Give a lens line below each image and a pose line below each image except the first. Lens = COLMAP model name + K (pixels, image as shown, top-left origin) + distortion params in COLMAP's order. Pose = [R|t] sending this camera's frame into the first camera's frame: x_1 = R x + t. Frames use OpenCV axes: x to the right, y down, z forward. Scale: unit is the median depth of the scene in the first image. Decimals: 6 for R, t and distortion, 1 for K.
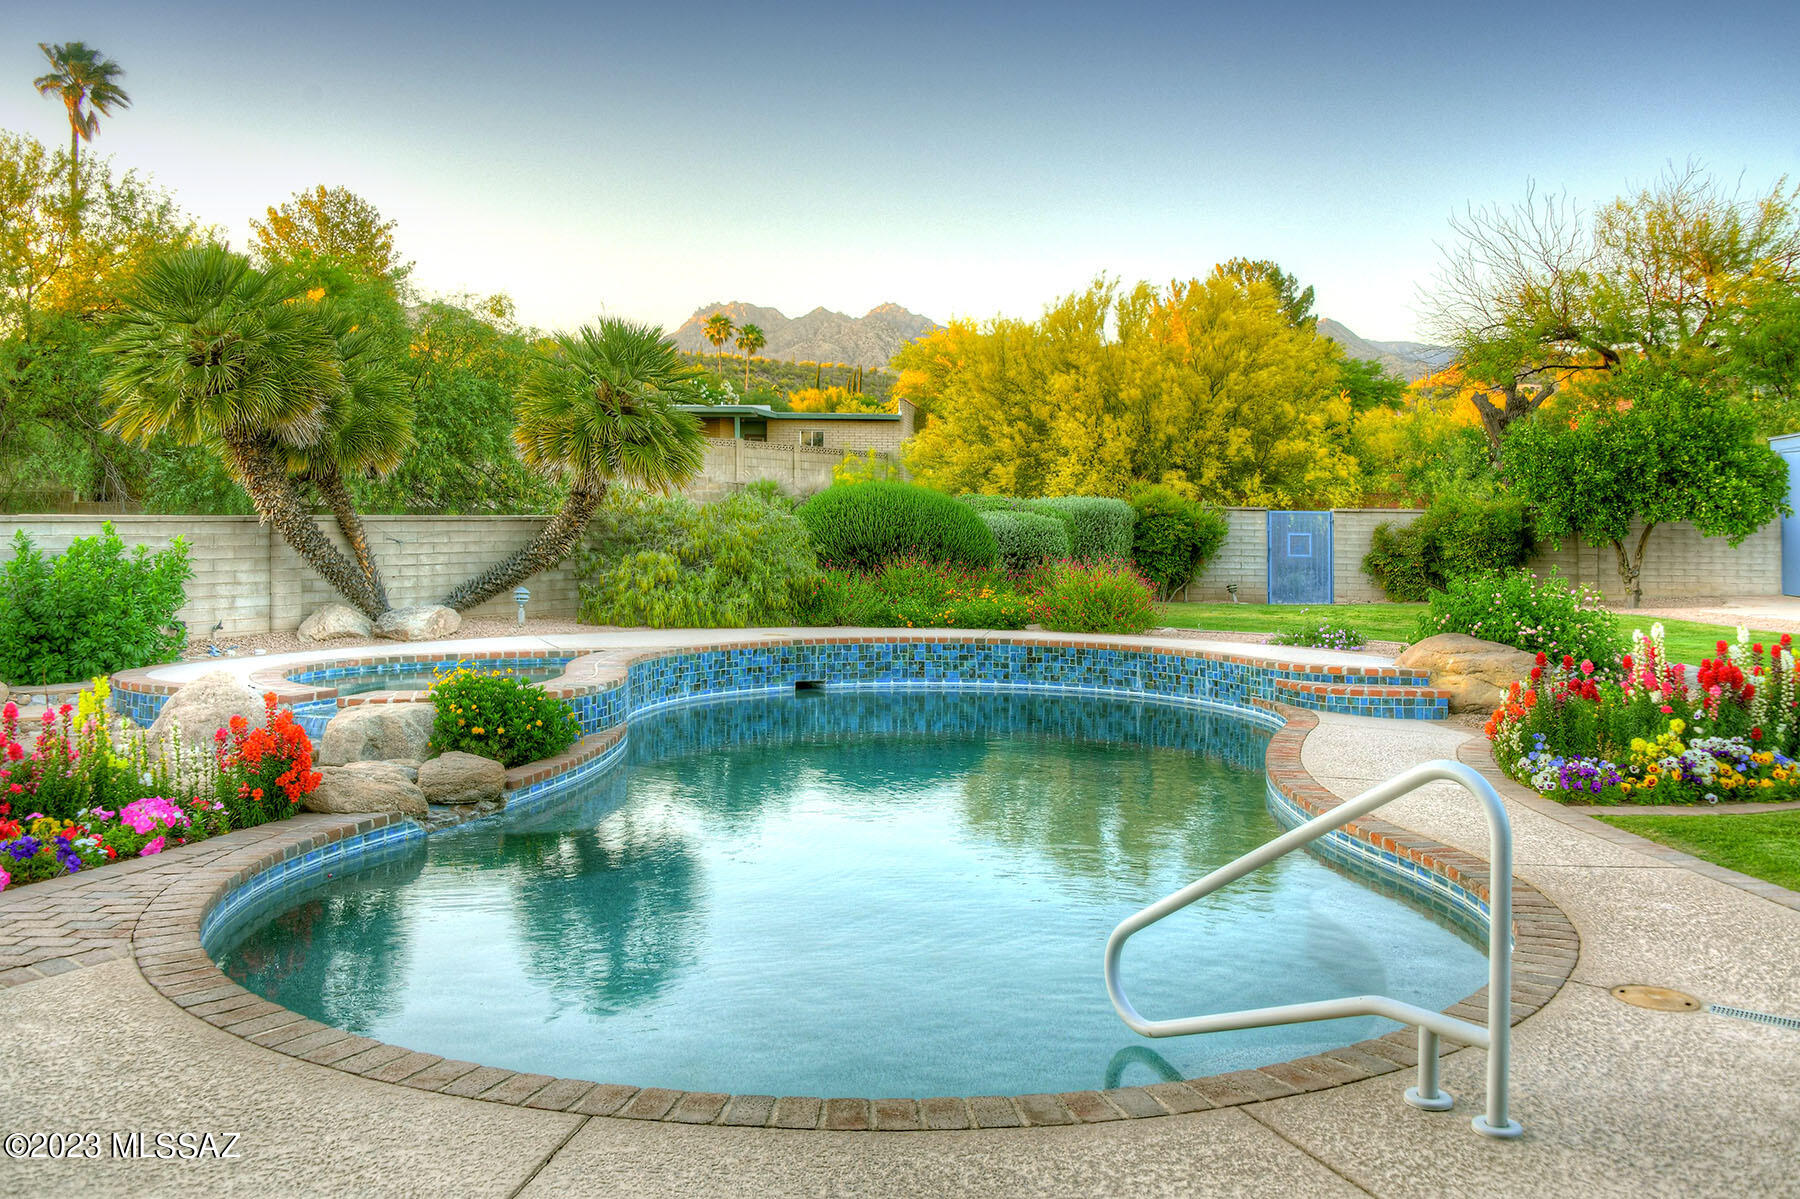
lens RADIAL K [[1657.7, 0, 902.1], [0, 1657.7, 425.3], [0, 0, 1]] dist [-0.023225, 0.005417]
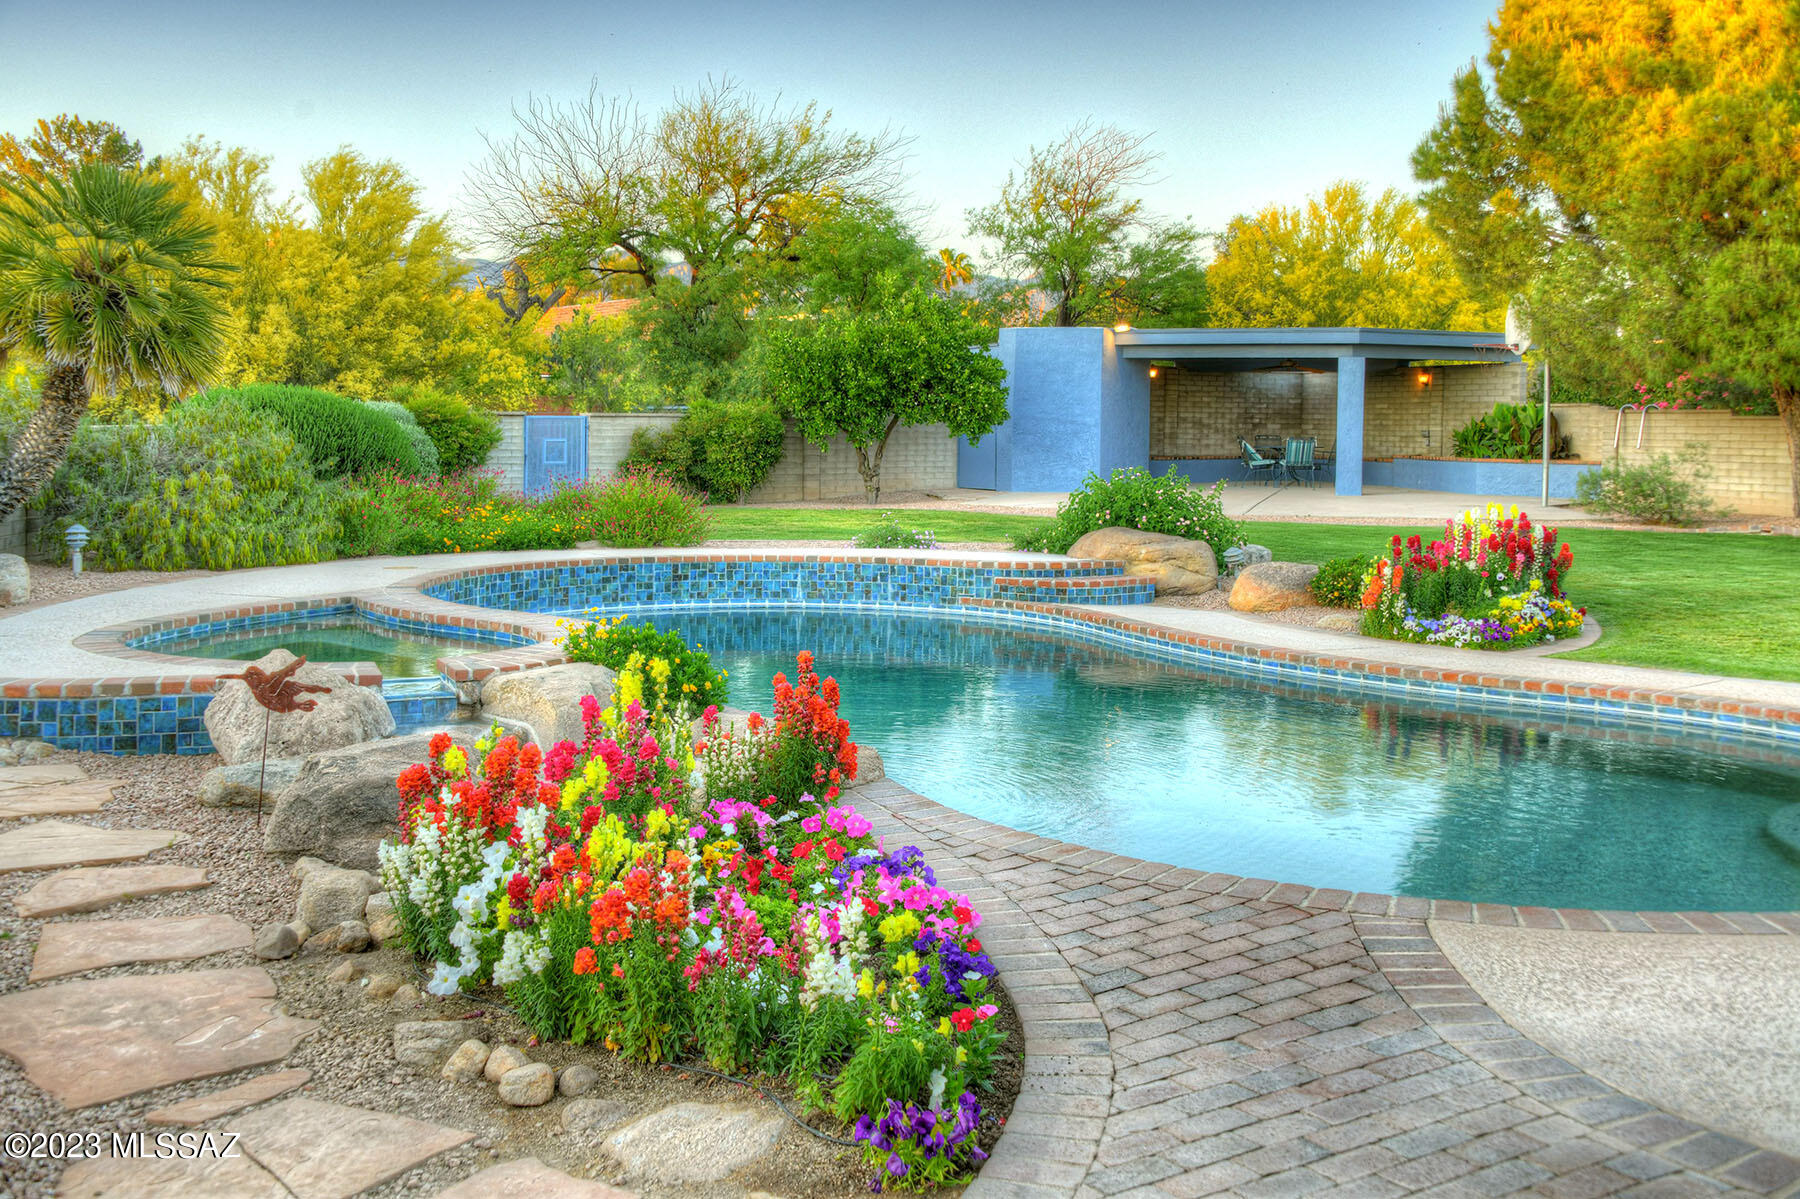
lens RADIAL K [[1764.1, 0, 898.4], [0, 1764.1, 563.6], [0, 0, 1]] dist [-0.067133, 0.164586]
pose [[0.769287, -0.058580, 0.636212, -0.455322], [-0.029072, 0.991547, 0.126451, 0.004100], [-0.638242, -0.115774, 0.761081, 0.161670]]
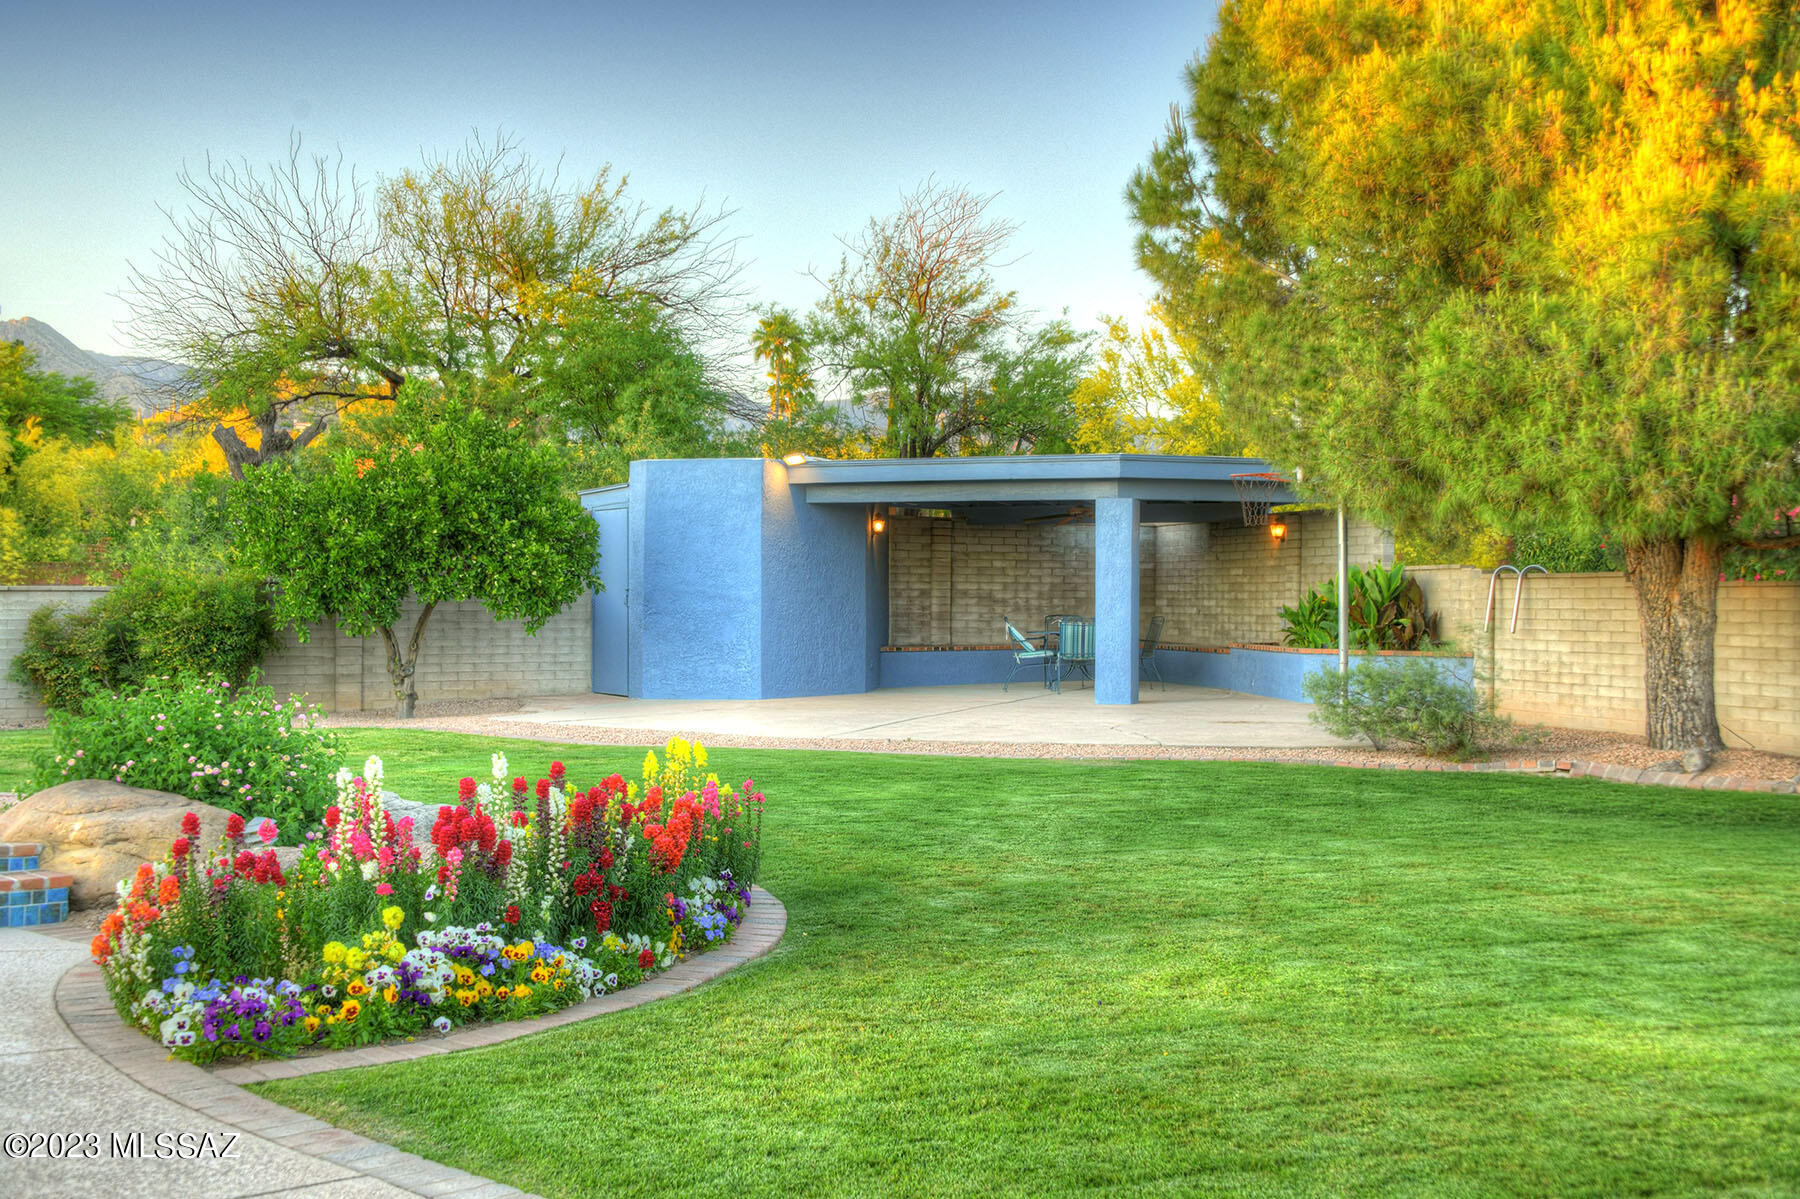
lens RADIAL K [[2197.3, 0, 900.0], [0, 2197.3, 599.5], [0, 0, 1]] dist [0.164777, 0.005868]
pose [[0.813851, -0.009819, 0.580991, 0.076471], [-0.022662, 0.998560, 0.048621, 0.007671], [-0.580632, -0.052737, 0.812456, 0.112837]]
